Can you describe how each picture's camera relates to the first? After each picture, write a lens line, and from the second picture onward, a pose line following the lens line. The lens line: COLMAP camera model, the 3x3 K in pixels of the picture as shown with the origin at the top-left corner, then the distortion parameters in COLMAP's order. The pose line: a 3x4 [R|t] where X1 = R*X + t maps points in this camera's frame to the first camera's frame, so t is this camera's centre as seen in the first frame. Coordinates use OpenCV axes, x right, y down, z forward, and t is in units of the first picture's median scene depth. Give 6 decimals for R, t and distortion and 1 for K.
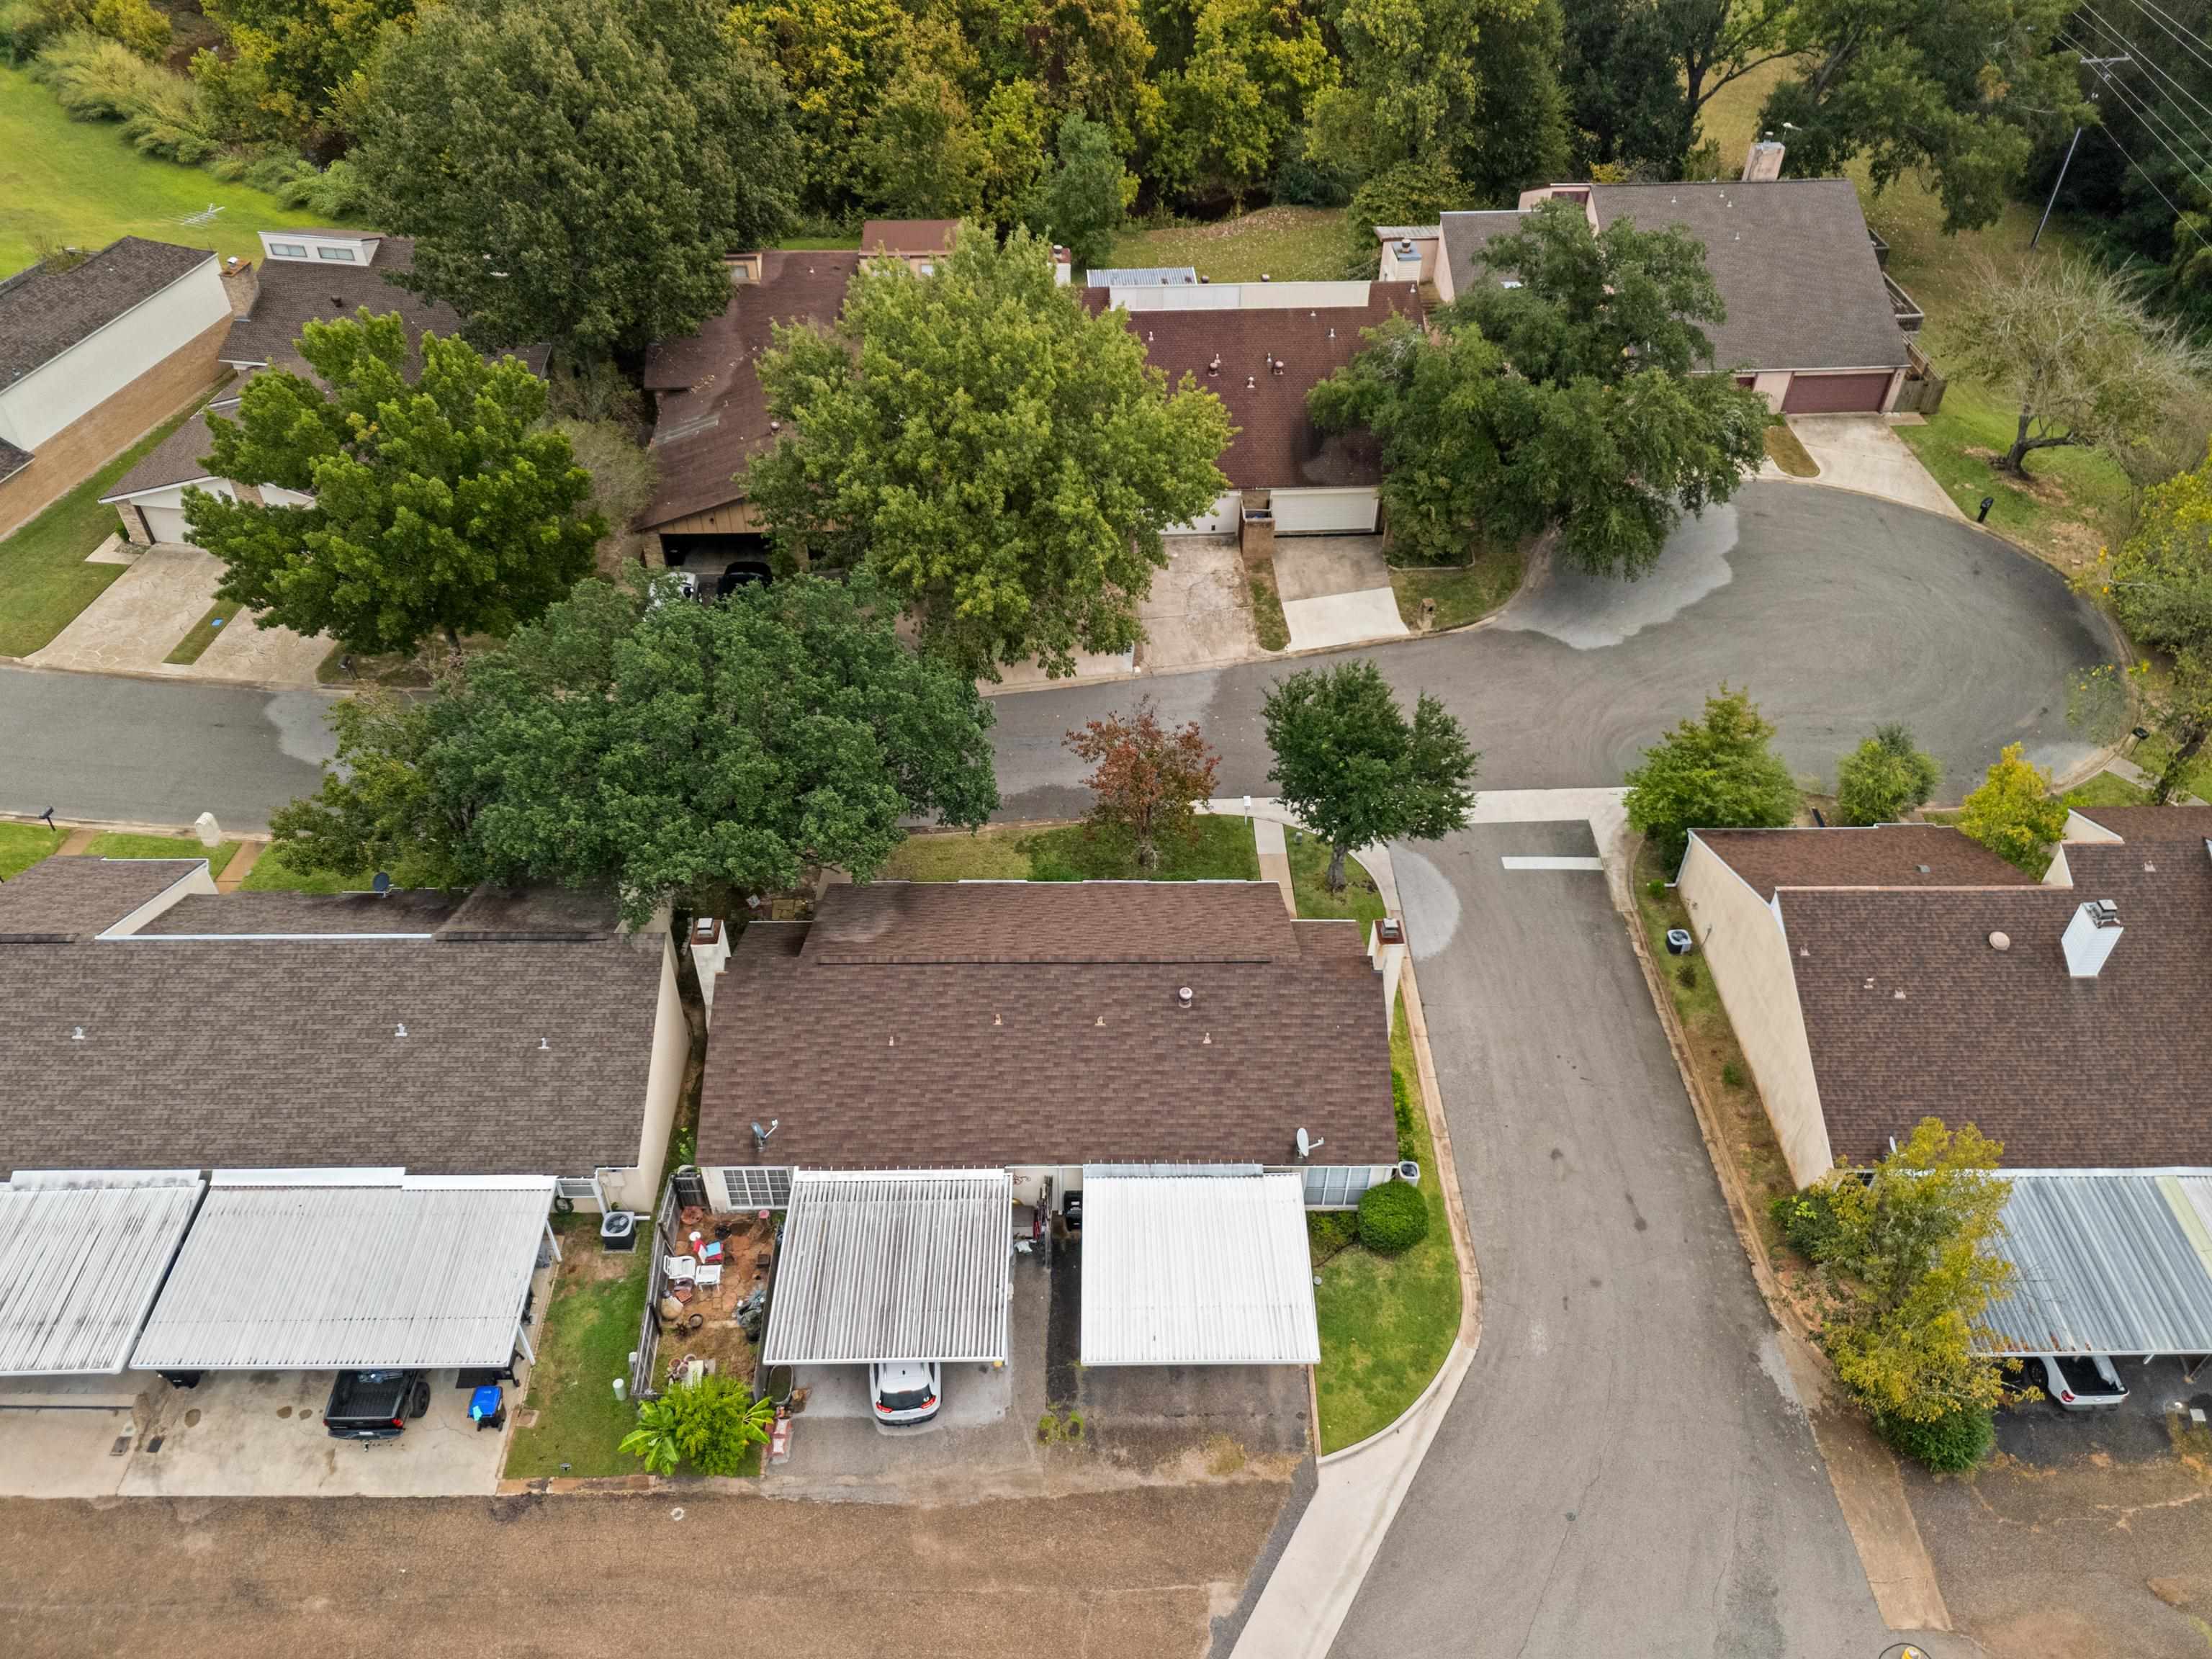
lens RADIAL K [[1653.9, 0, 1106.0], [0, 1653.9, 829.5], [0, 0, 1]] dist [0.068729, -0.042306]
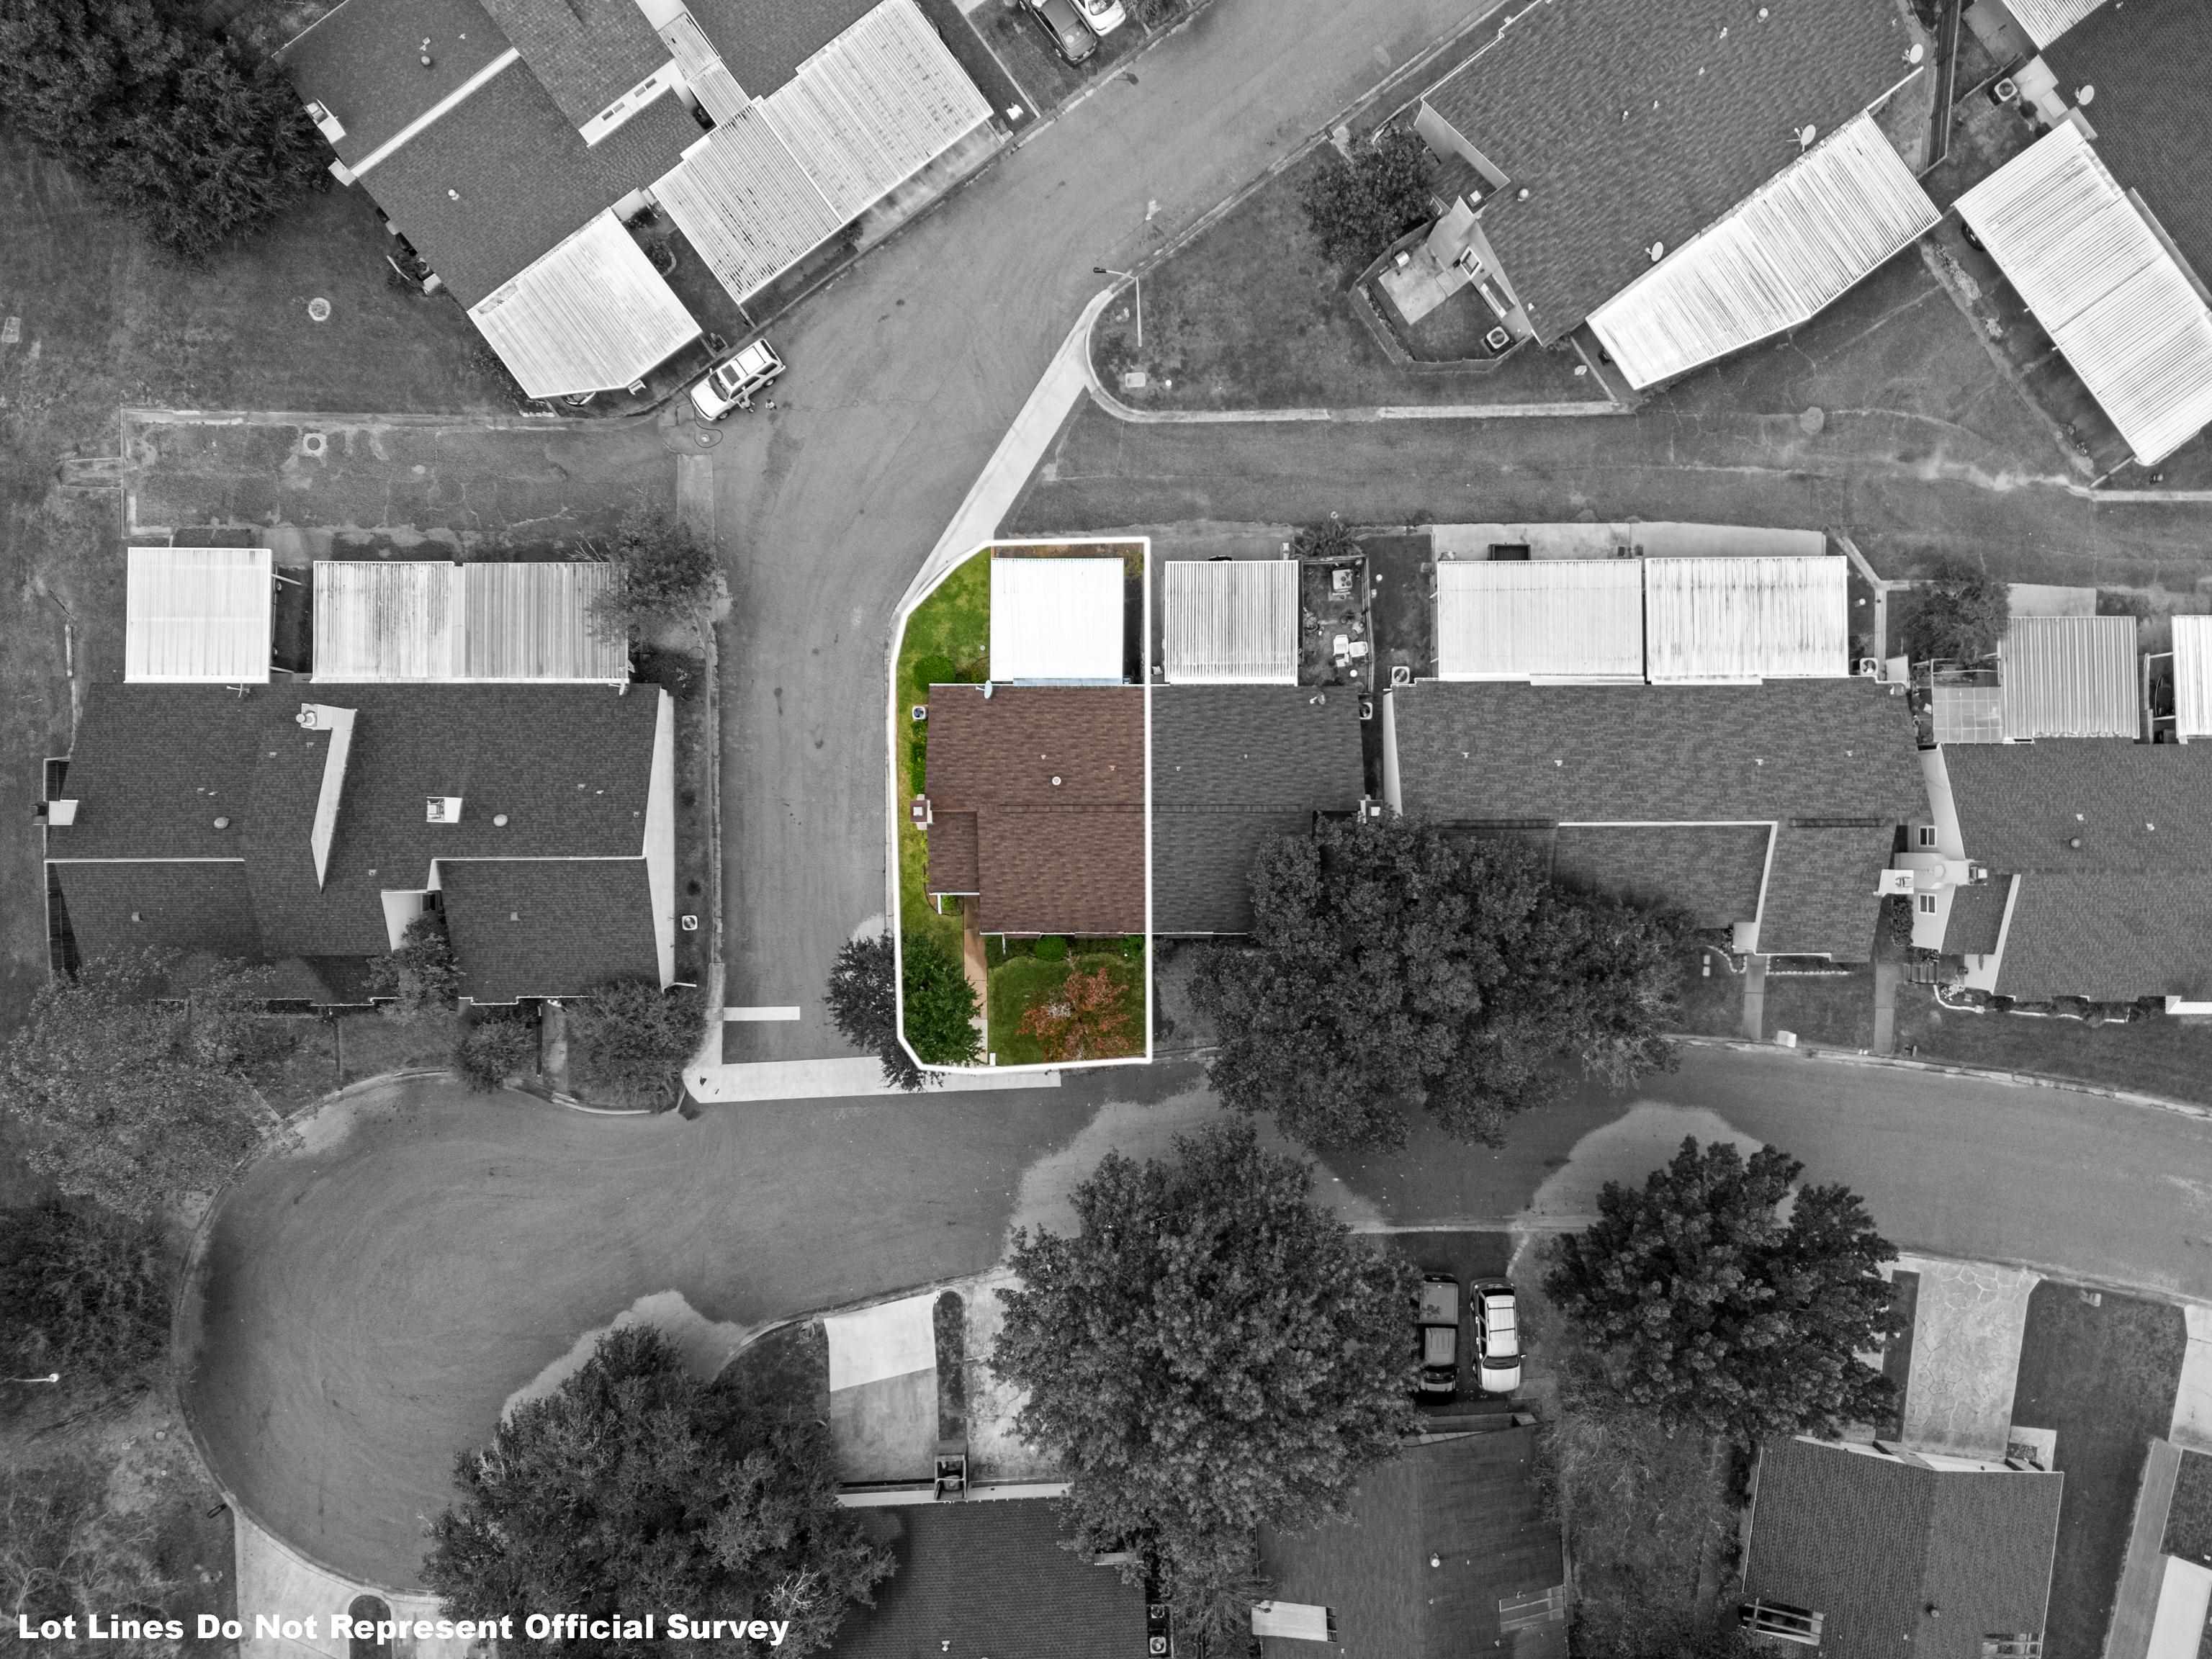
lens RADIAL K [[1639.1, 0, 1107.5], [0, 1639.1, 823.4], [0, 0, 1]] dist [0.105696, -0.086962]
pose [[-0.999754, -0.011400, -0.019042, 0.028910], [-0.006737, -0.661624, 0.749805, -1.079475], [-0.021146, 0.749749, 0.661384, 0.029834]]
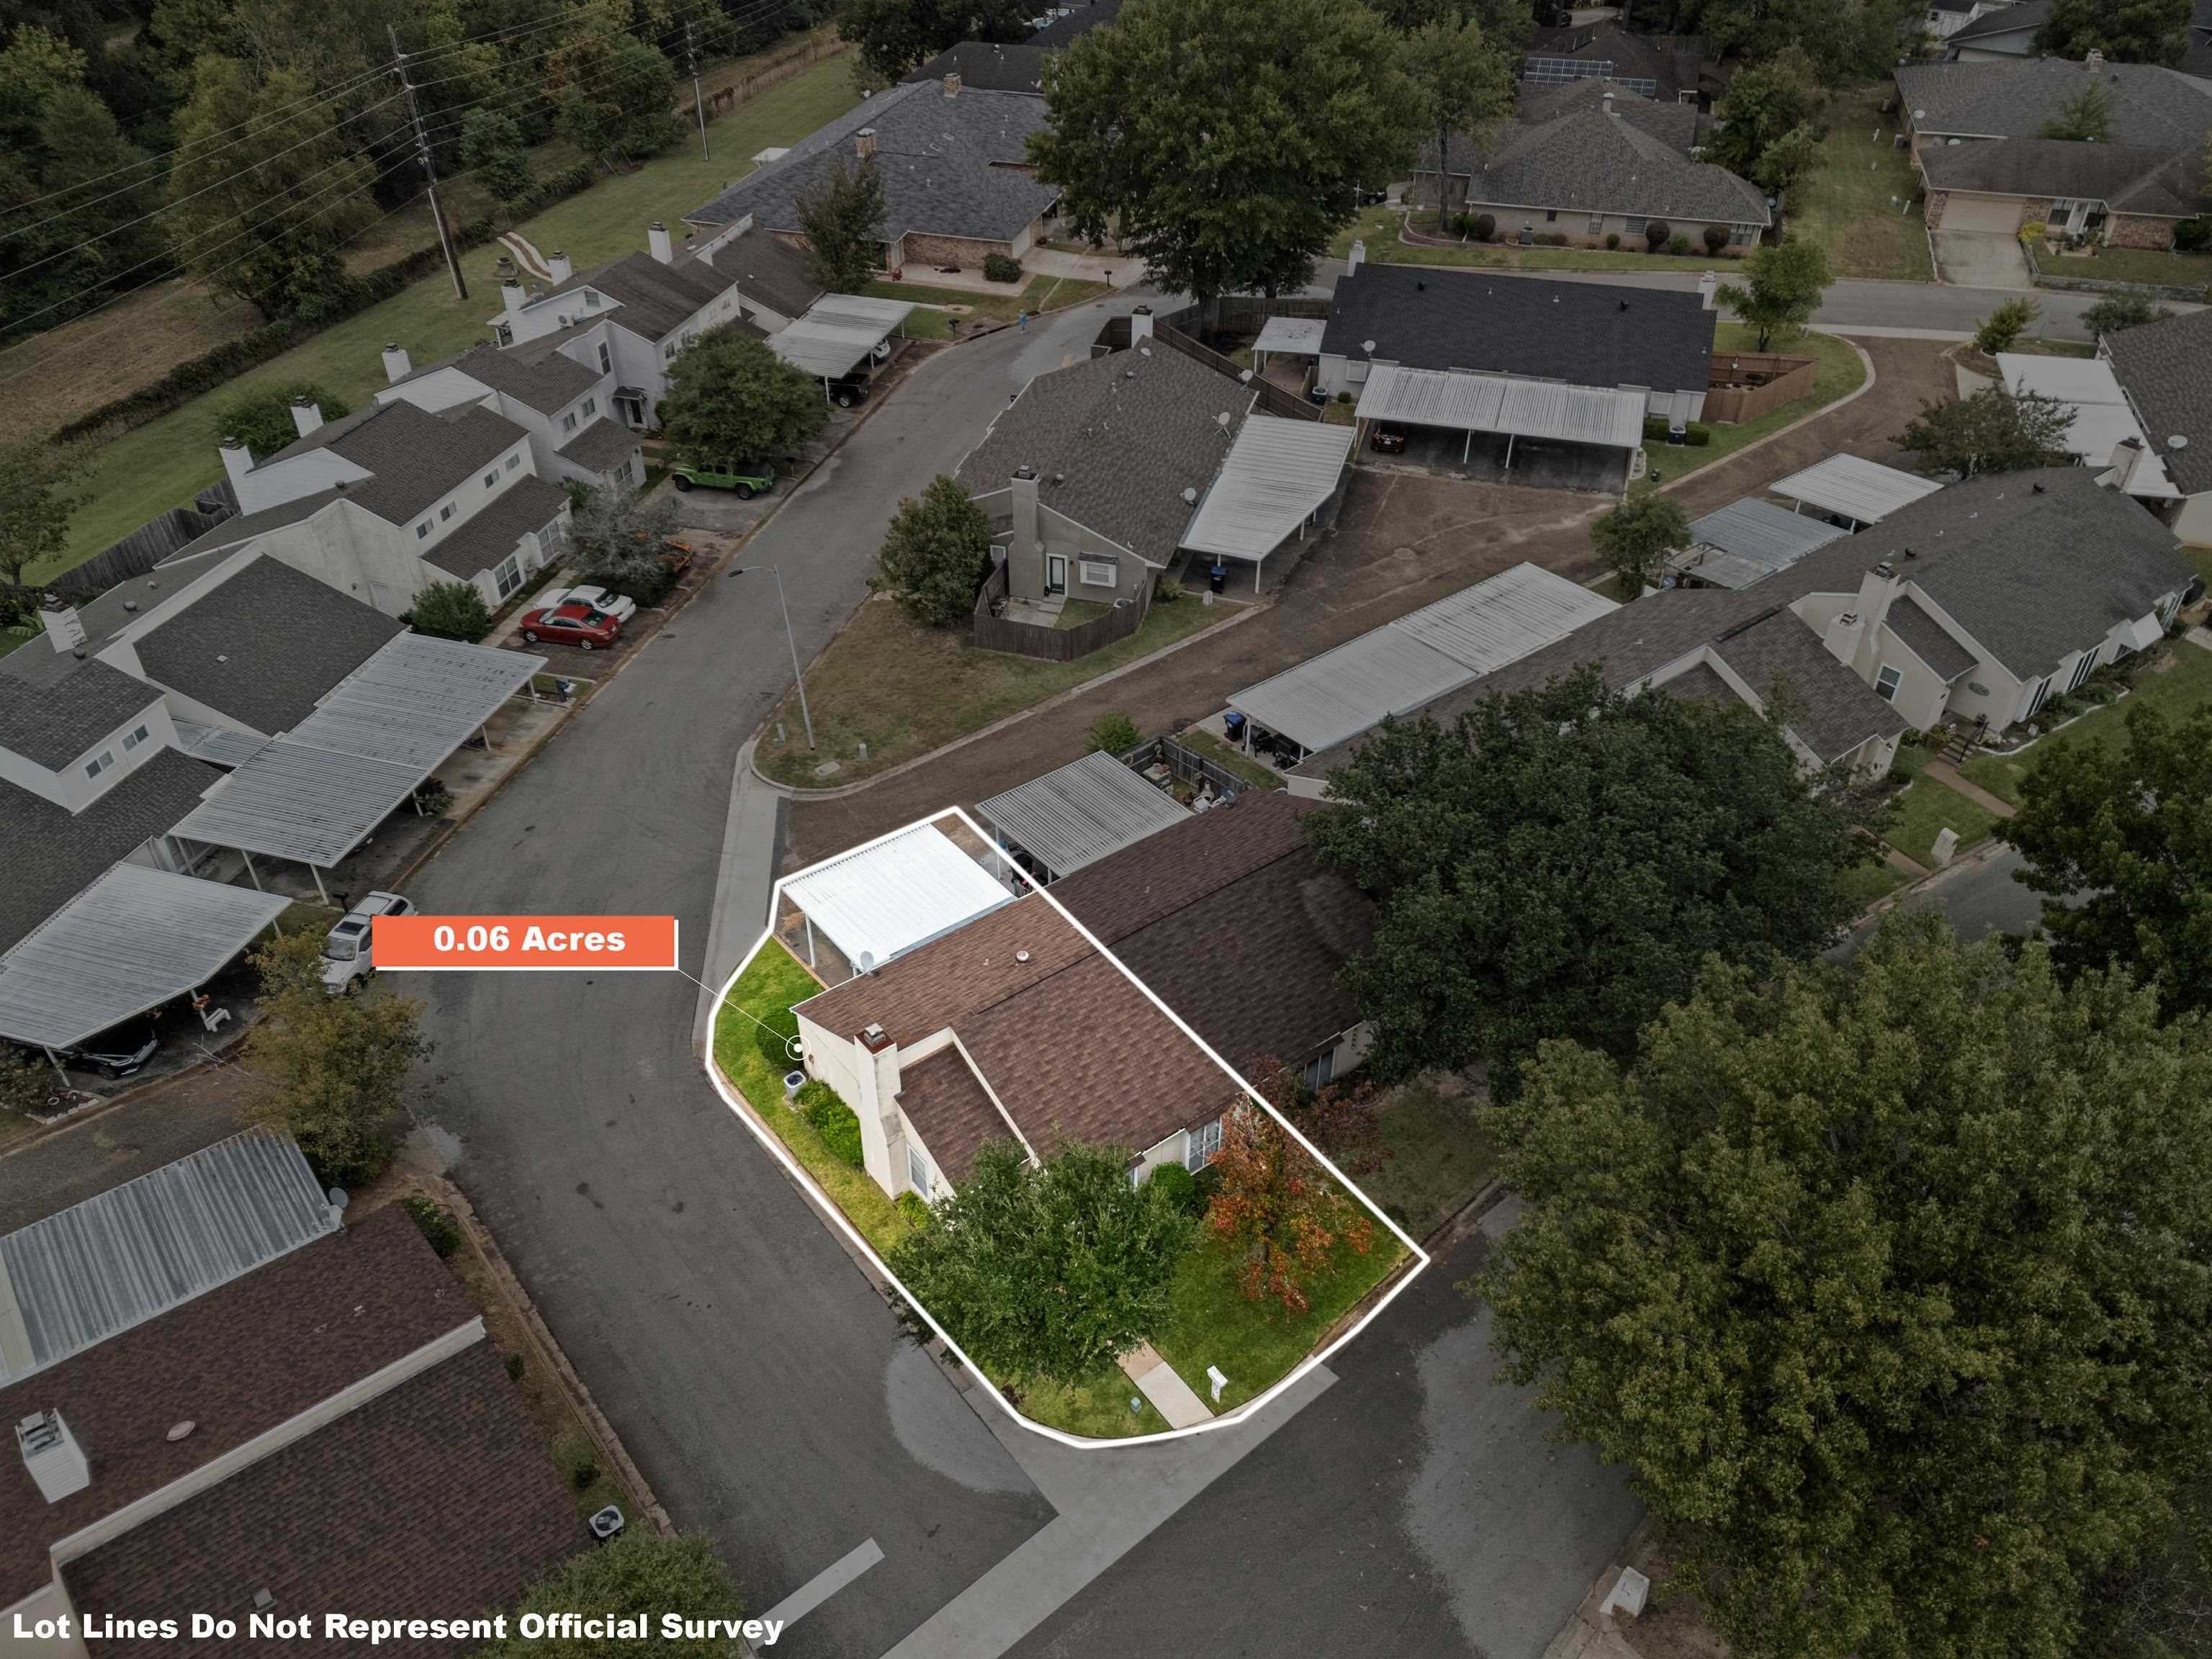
lens RADIAL K [[1639.1, 0, 1107.5], [0, 1639.1, 823.4], [0, 0, 1]] dist [0.105696, -0.086962]
pose [[-0.796081, 0.358345, -0.487693, 0.495312], [-0.407058, 0.279274, 0.869661, -0.877847], [0.447839, 0.890839, -0.076458, 1.050026]]
